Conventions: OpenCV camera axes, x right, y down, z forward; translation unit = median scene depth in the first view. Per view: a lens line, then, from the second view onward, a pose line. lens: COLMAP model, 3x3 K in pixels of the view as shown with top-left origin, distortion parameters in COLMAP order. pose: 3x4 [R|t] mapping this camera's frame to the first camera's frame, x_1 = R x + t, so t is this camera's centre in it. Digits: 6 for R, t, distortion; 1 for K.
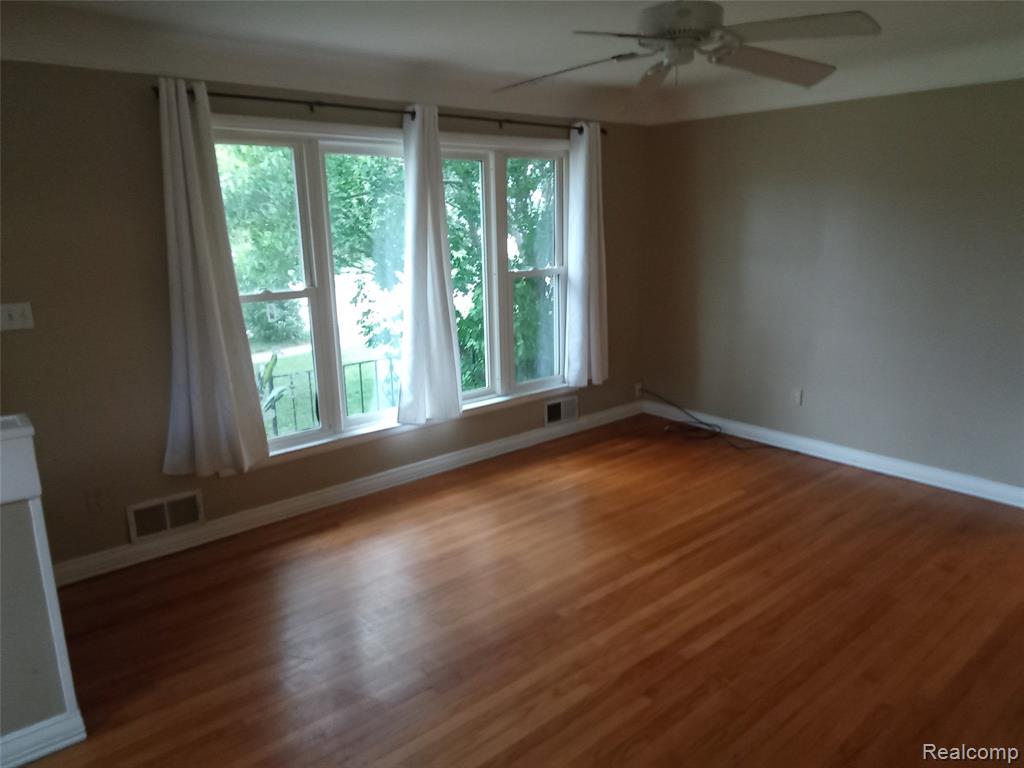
lens RADIAL K [[718.5, 0, 512.0], [0, 718.5, 384.0], [0, 0, 1]] dist [0.026654, -0.002654]
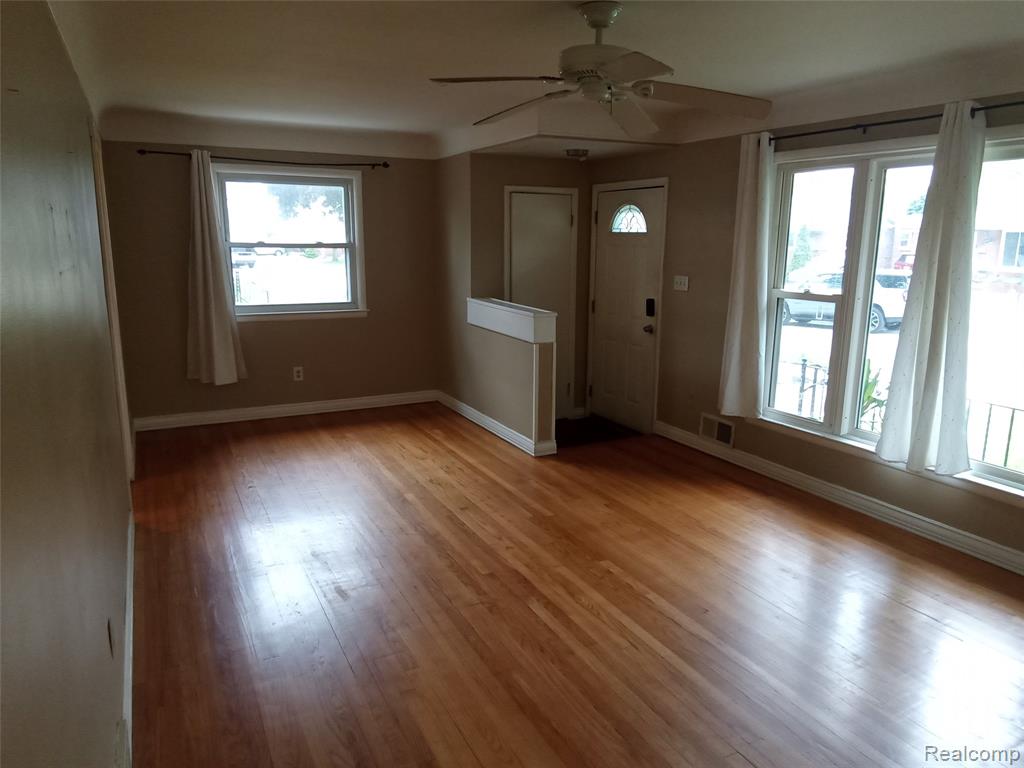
lens RADIAL K [[718.5, 0, 512.0], [0, 718.5, 384.0], [0, 0, 1]] dist [0.026654, -0.002654]
pose [[-0.243048, 0.219479, -0.944858, 0.996048], [-0.220610, 0.936033, 0.274177, -0.216471], [0.944594, 0.275083, -0.179082, 0.836201]]
